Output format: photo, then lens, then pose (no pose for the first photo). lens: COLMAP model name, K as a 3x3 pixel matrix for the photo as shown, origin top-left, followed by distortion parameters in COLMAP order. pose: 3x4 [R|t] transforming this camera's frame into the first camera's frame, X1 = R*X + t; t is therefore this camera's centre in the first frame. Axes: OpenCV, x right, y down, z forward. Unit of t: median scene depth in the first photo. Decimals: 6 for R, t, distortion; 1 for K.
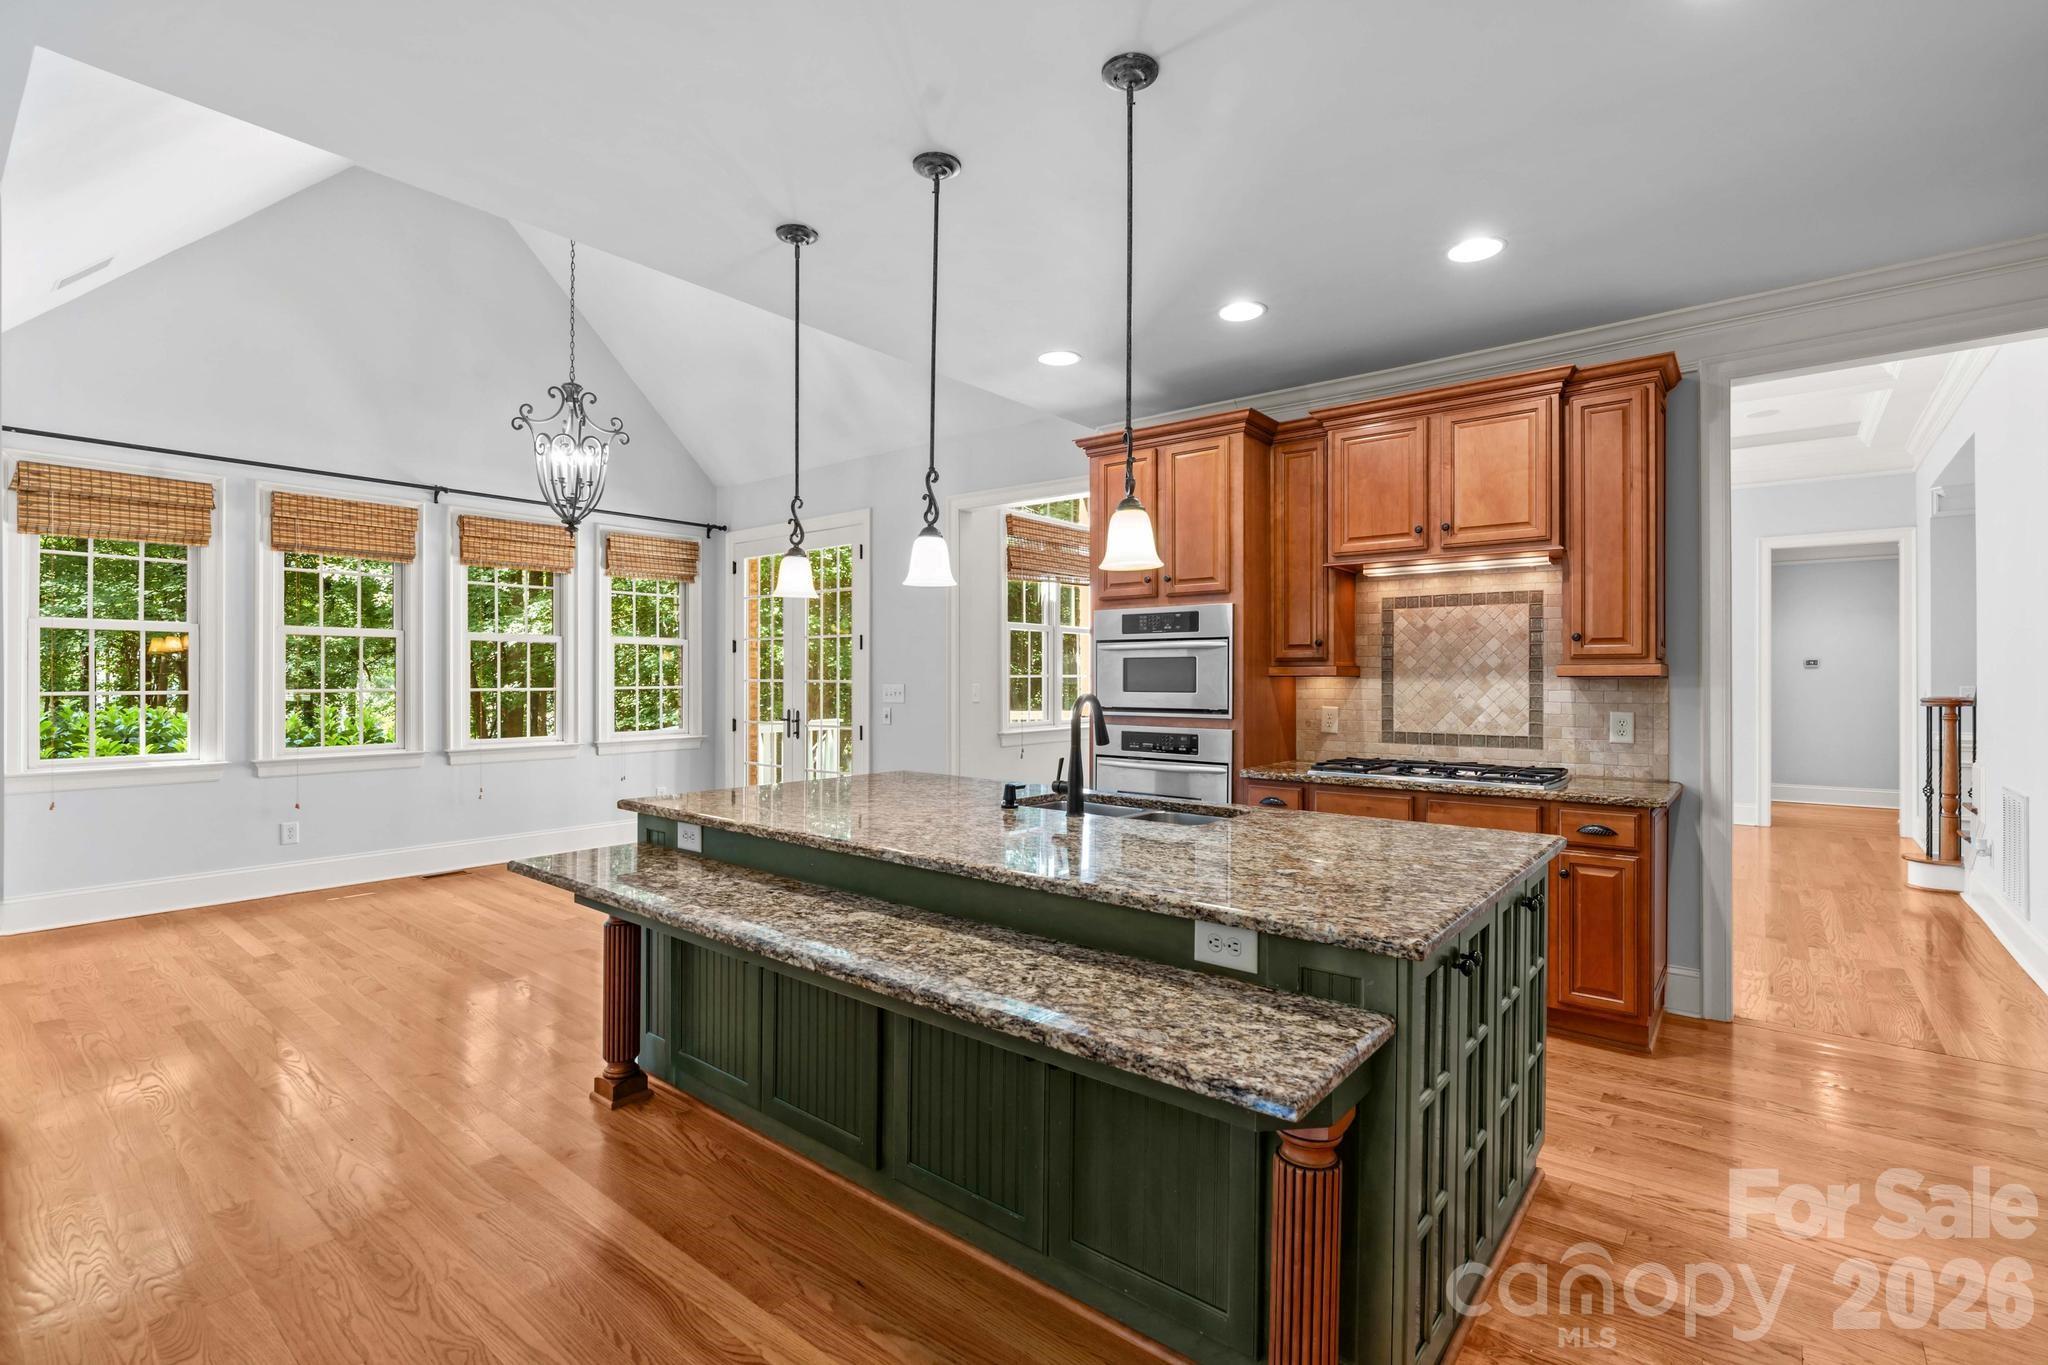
lens RADIAL K [[941.5, 0, 1015.7], [0, 941.5, 674.5], [0, 0, 1]] dist [-0.004313, 0.000638]
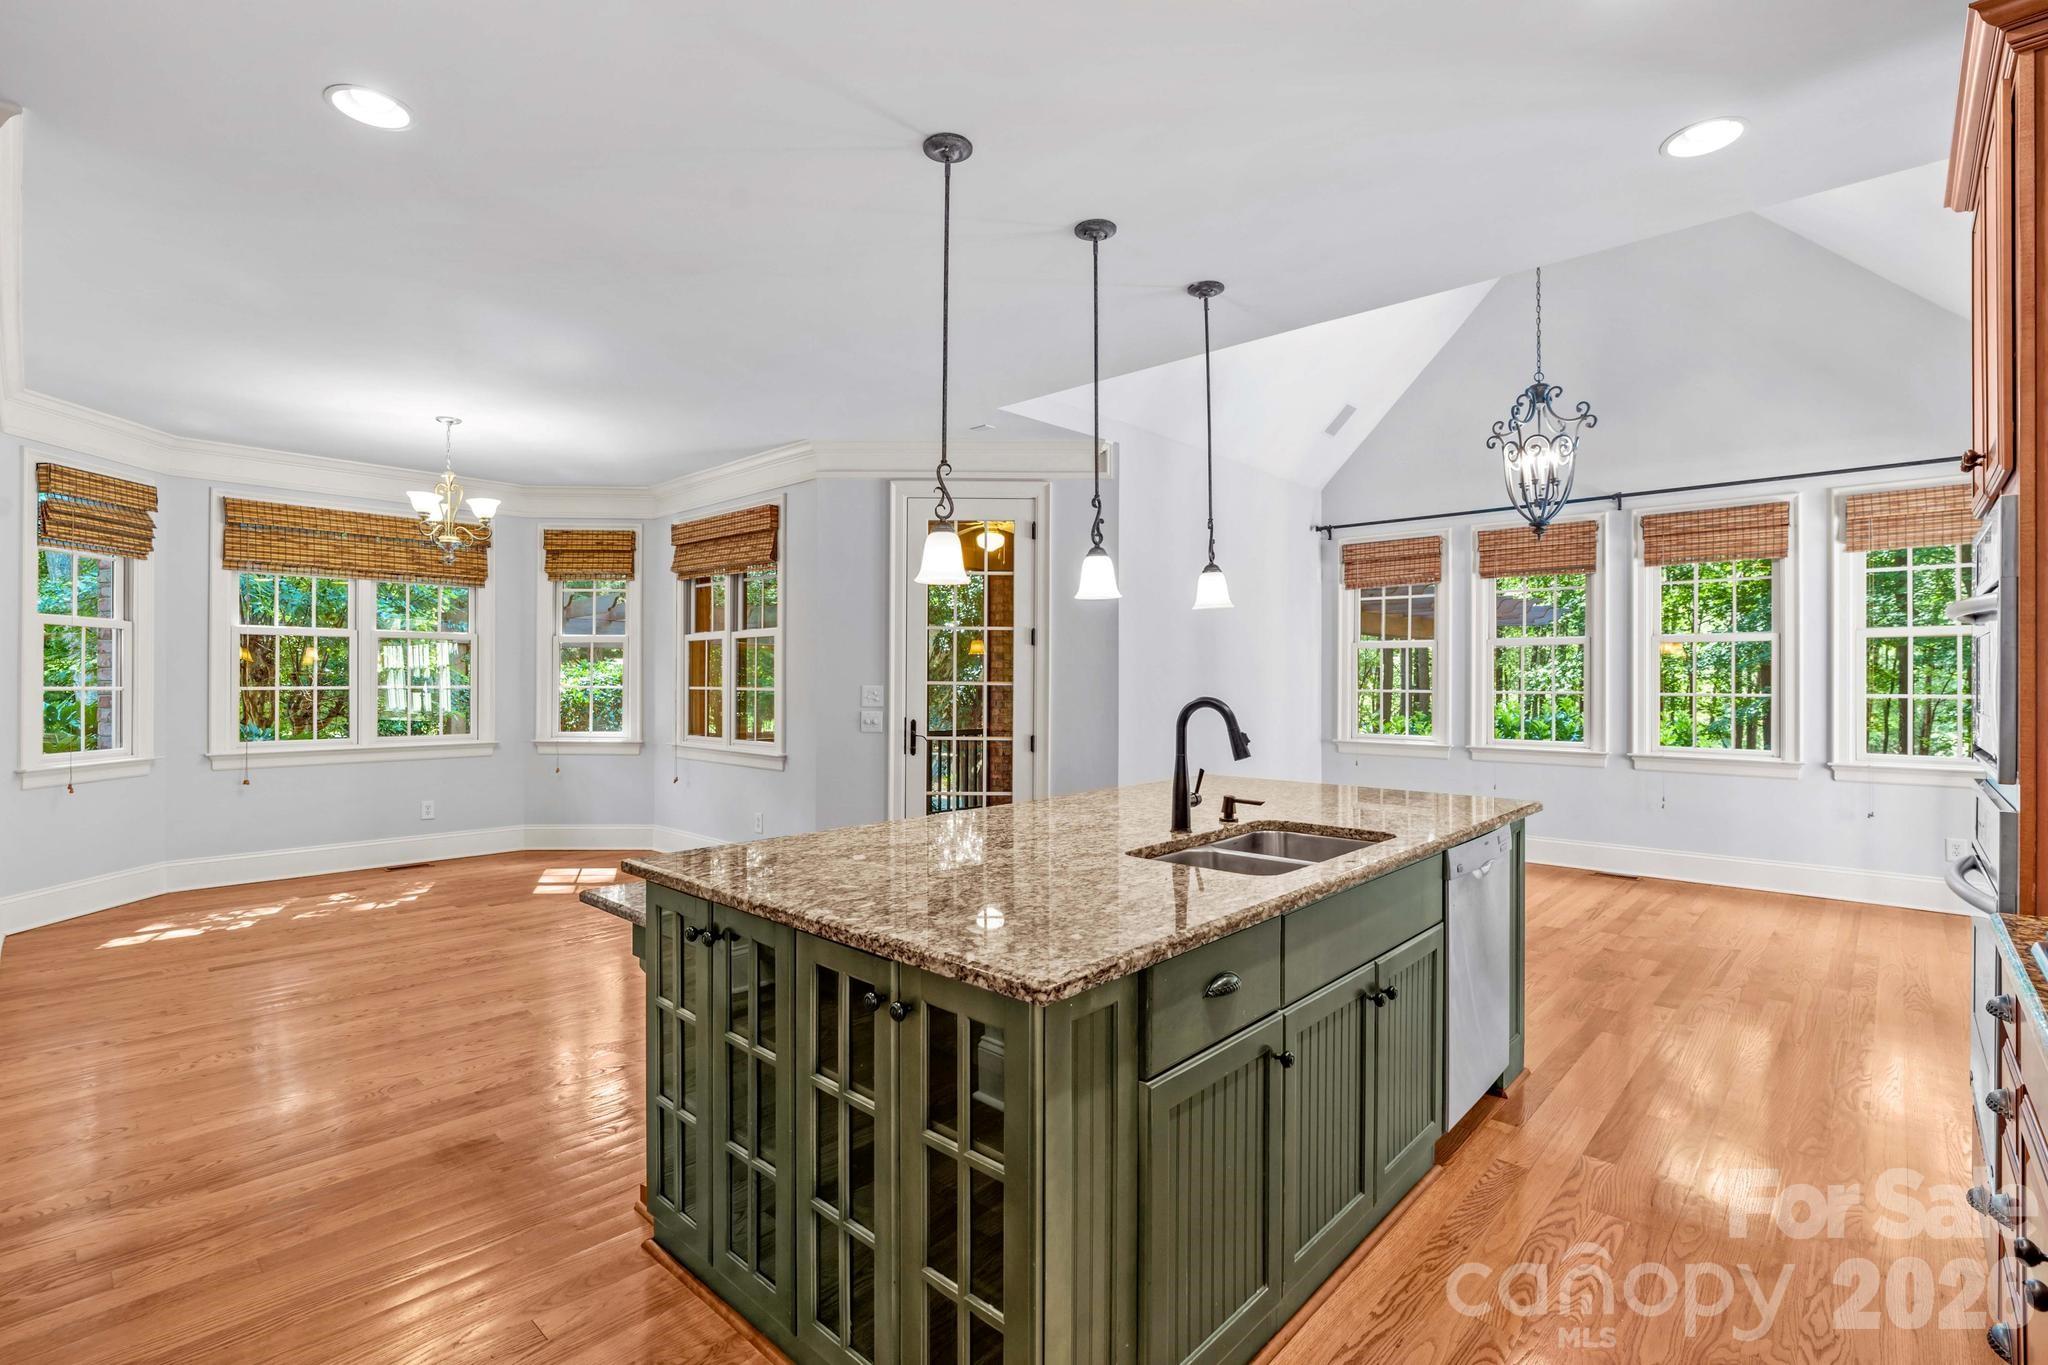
lens RADIAL K [[941.5, 0, 1015.7], [0, 941.5, 674.5], [0, 0, 1]] dist [-0.004313, 0.000638]
pose [[-0.055284, -0.005147, -0.998457, 0.630392], [-0.000114, 0.999987, -0.005149, 0.001952], [0.998471, -0.000171, -0.055284, 0.582665]]
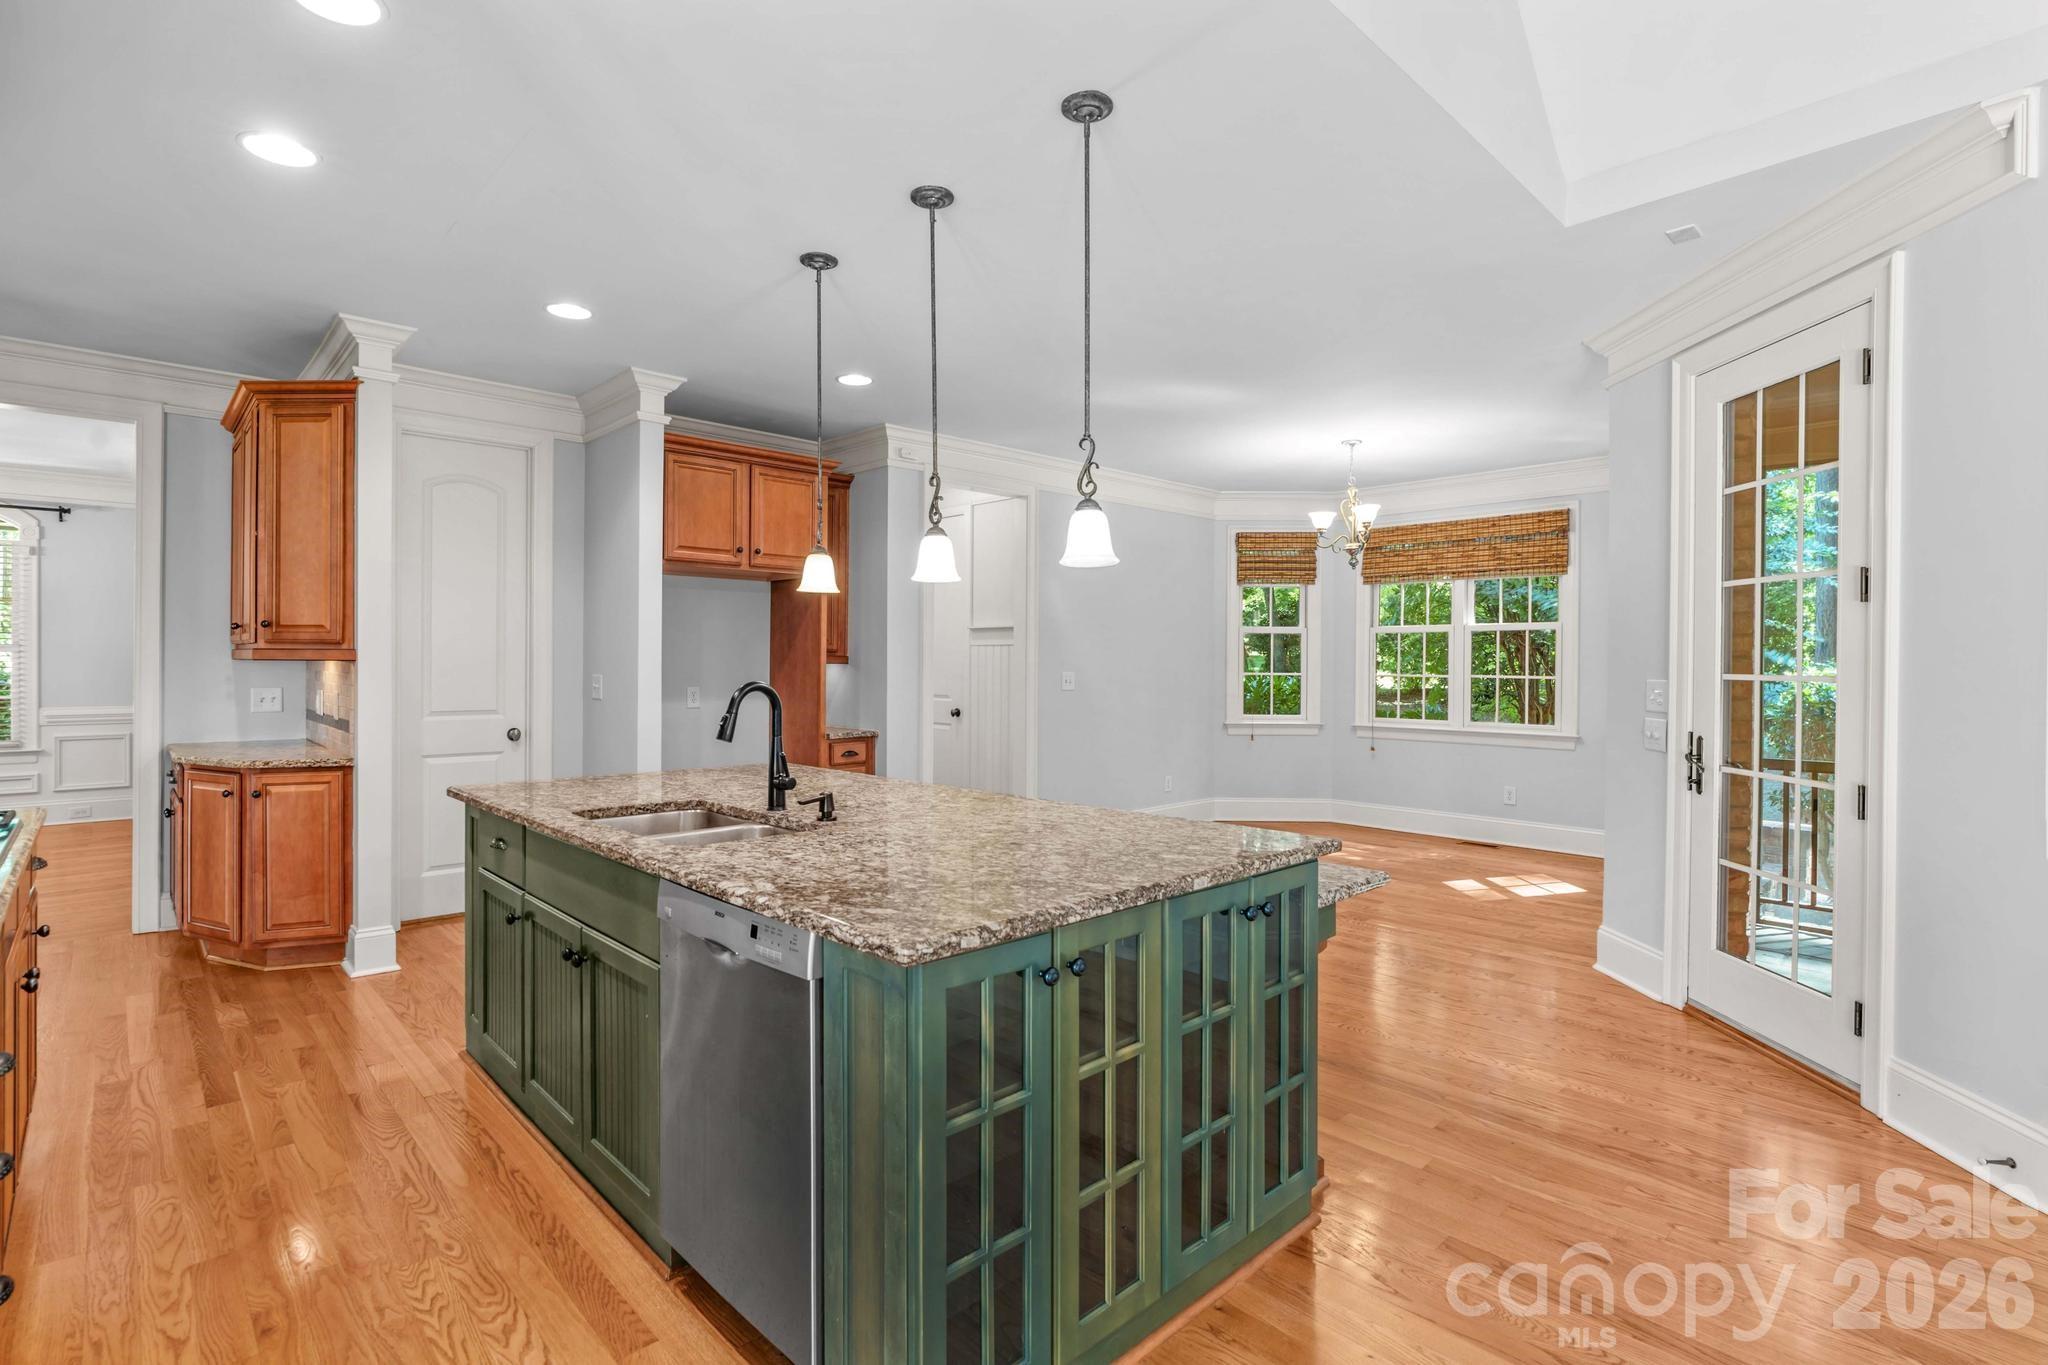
lens RADIAL K [[959.8, 0, 976.1], [0, 959.8, 668.9], [0, 0, 1]] dist [-0.002634, -0.000161]
pose [[-0.991072, -0.006586, 0.133168, -0.180539], [-0.006368, 0.999978, 0.002060, 0.003806], [-0.133178, 0.001194, -0.991091, 1.269286]]
